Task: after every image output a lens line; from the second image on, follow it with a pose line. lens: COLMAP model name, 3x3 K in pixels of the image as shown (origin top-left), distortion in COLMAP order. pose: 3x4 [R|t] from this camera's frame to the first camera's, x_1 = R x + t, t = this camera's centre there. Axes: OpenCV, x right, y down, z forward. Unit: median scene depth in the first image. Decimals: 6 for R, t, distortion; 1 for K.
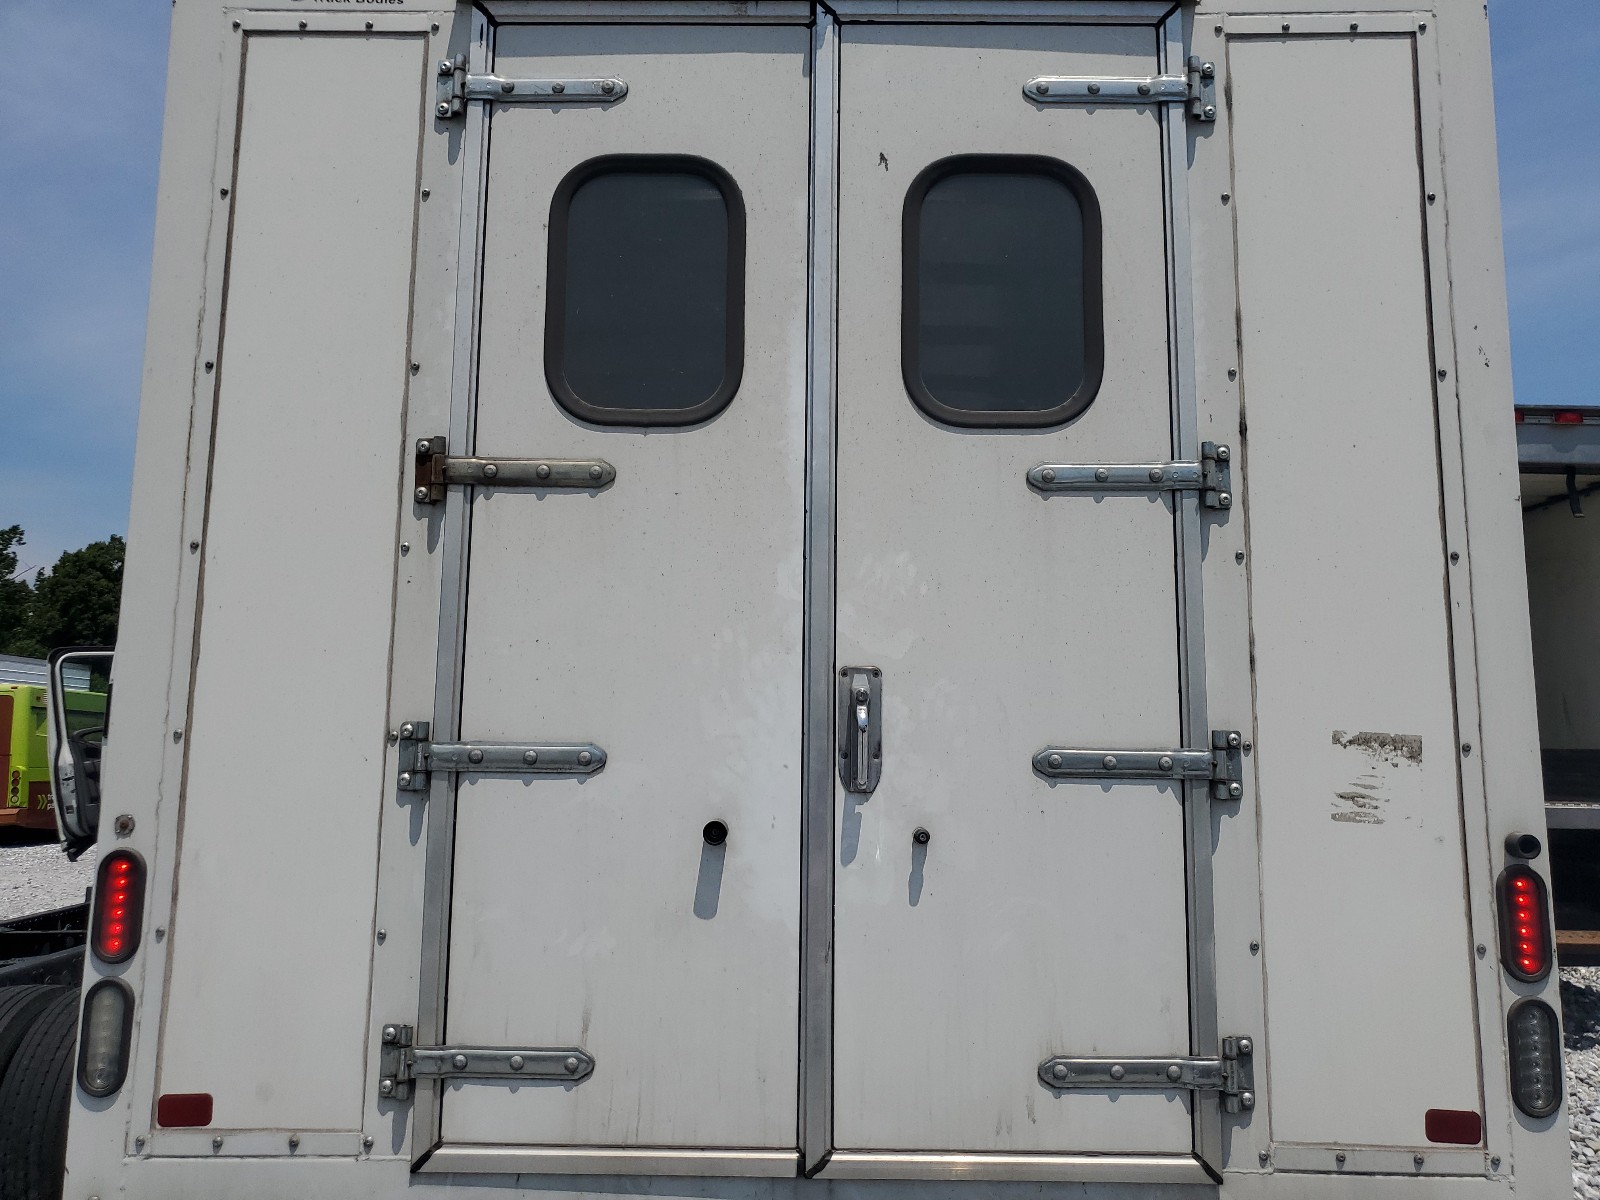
lens RADIAL K [[1200.4, 0, 808.2], [0, 1200.4, 584.4], [0, 0, 1]] dist [0.022705, -0.012510]
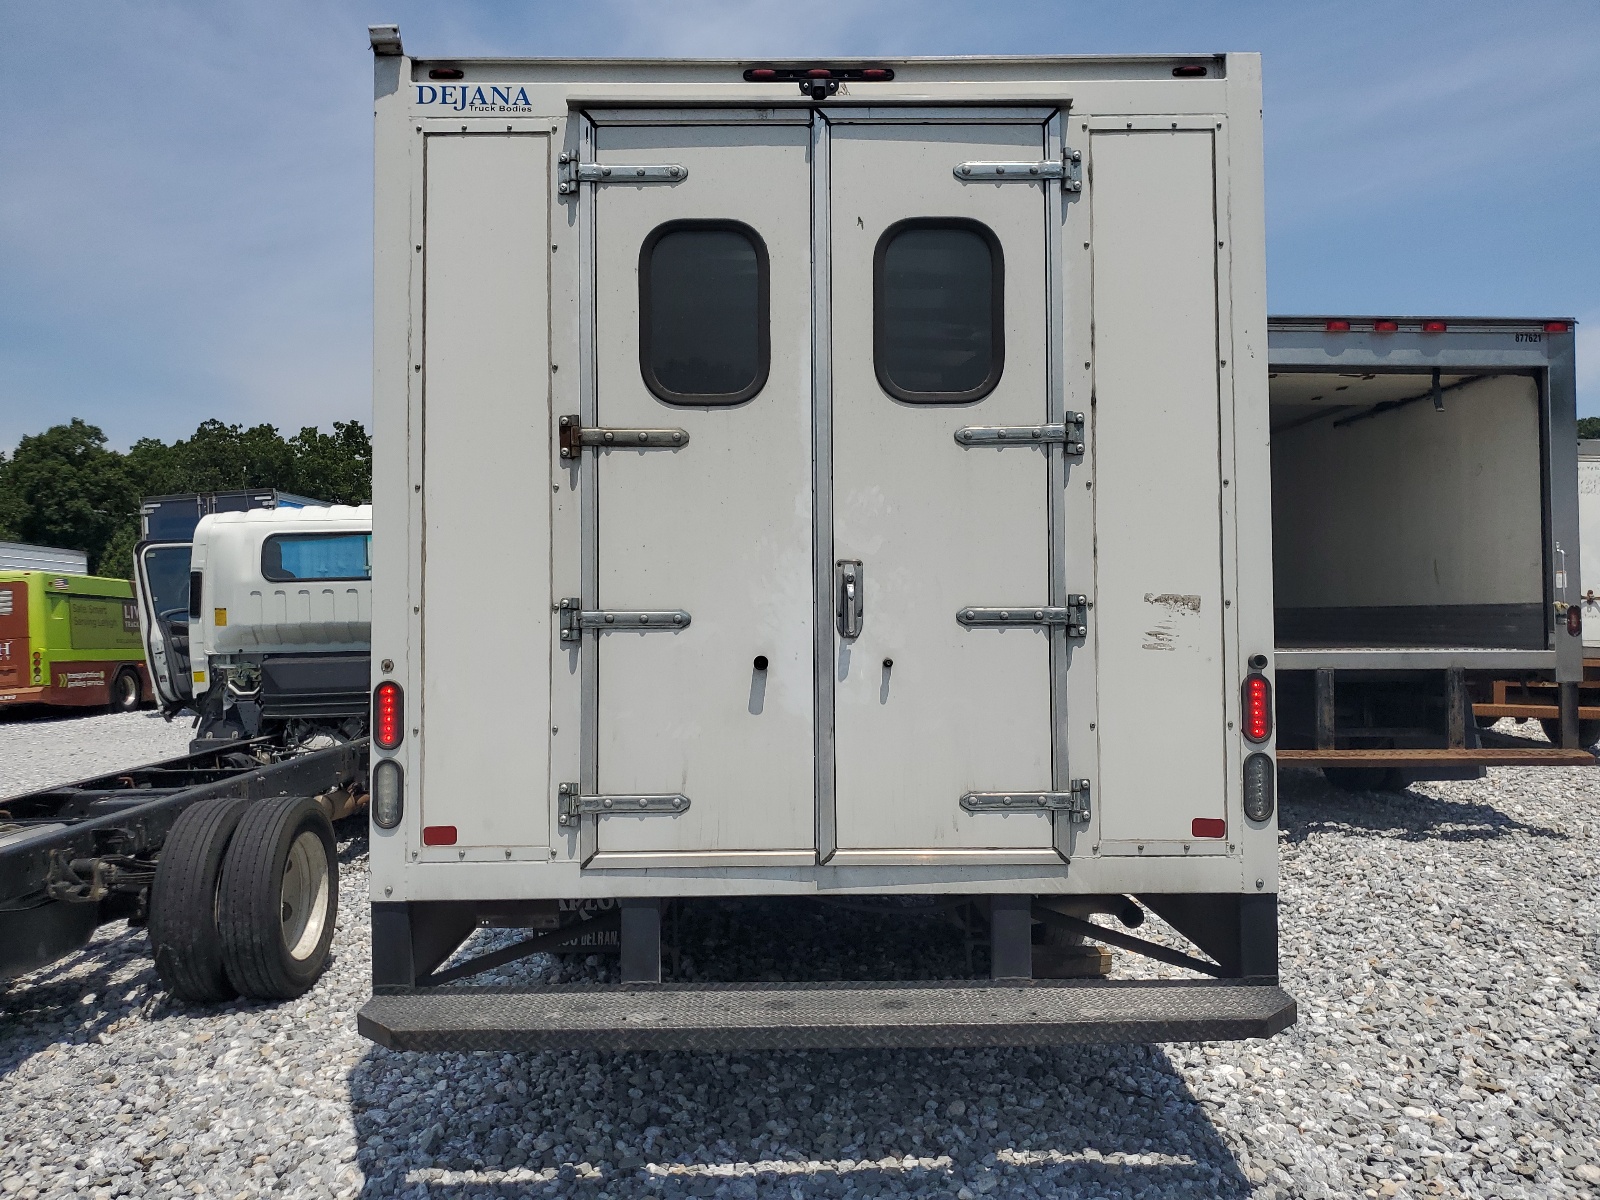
lens RADIAL K [[1200.4, 0, 787.0], [0, 1200.4, 605.3], [0, 0, 1]] dist [0.022705, -0.012510]
pose [[0.999819, -0.017719, 0.006888, -0.049403], [0.016738, 0.992258, 0.123058, -0.065487], [-0.009015, -0.122920, 0.992376, -0.565292]]
